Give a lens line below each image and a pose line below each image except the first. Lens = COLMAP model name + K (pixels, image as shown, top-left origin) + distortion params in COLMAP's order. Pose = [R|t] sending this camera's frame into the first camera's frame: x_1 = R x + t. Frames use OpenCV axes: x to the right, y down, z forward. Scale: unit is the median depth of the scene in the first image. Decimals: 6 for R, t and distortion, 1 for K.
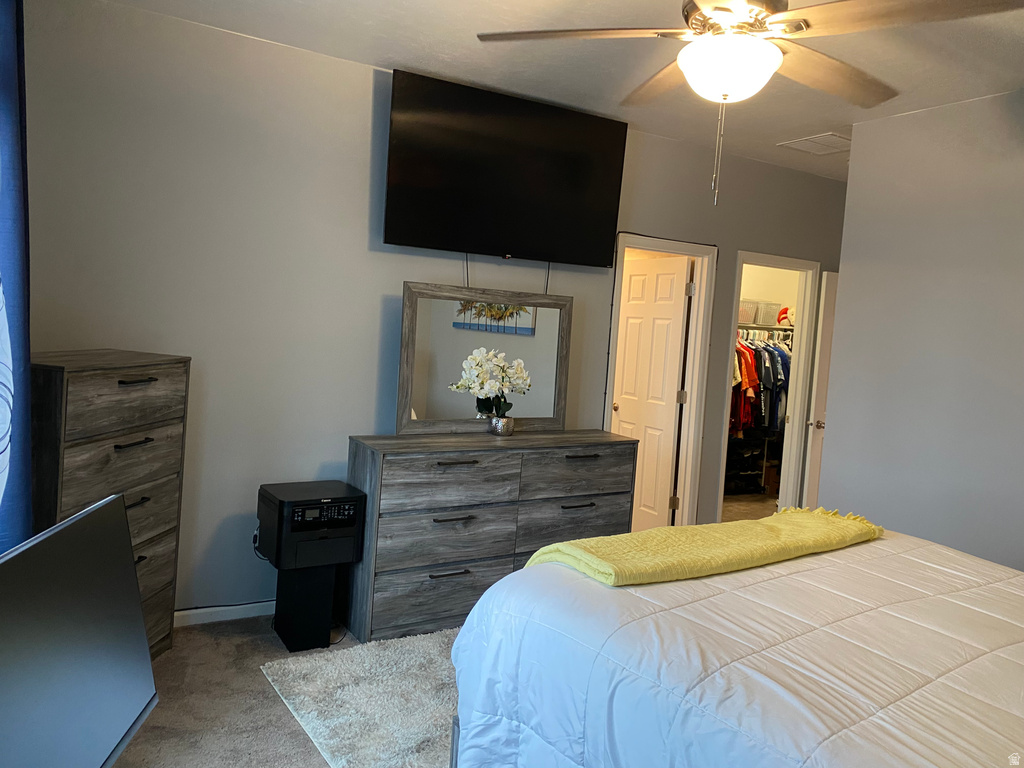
lens RADIAL K [[773.9, 0, 511.0], [0, 773.9, 380.0], [0, 0, 1]] dist [0.043034, -0.065267]
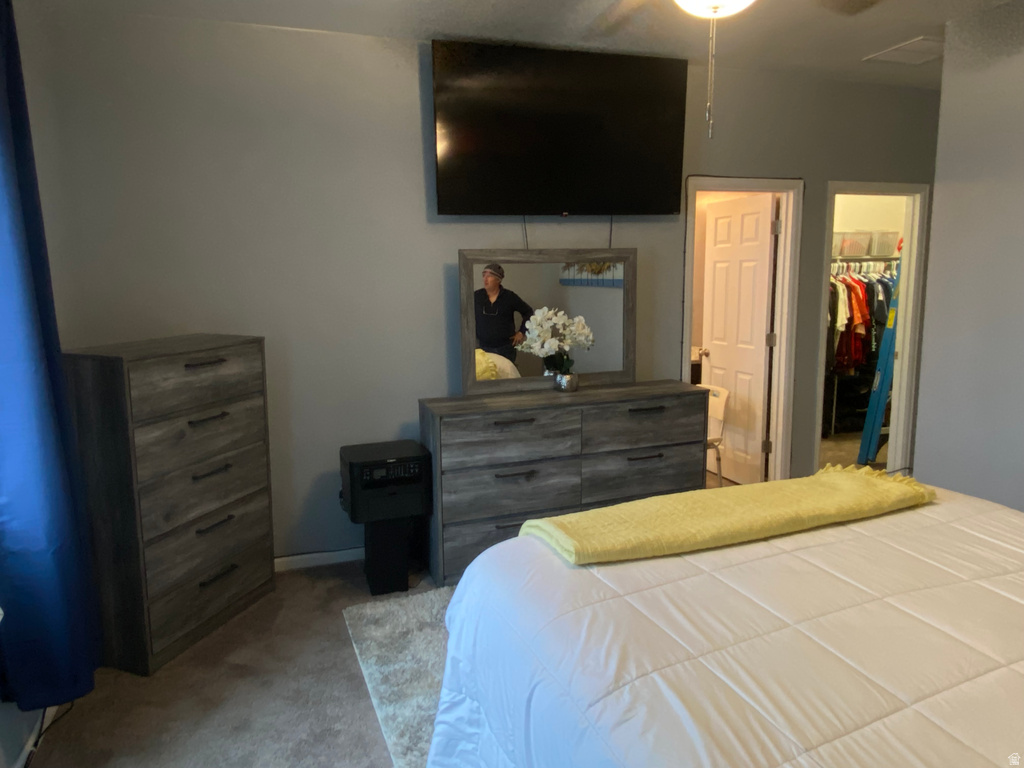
lens RADIAL K [[691.0, 0, 507.9], [0, 691.0, 380.7], [0, 0, 1]] dist [0.040412, -0.021032]
pose [[0.972256, -0.046121, -0.229329, 0.146269], [0.063433, 0.995619, 0.068695, -0.012451], [0.225156, -0.081336, 0.970922, 0.105318]]
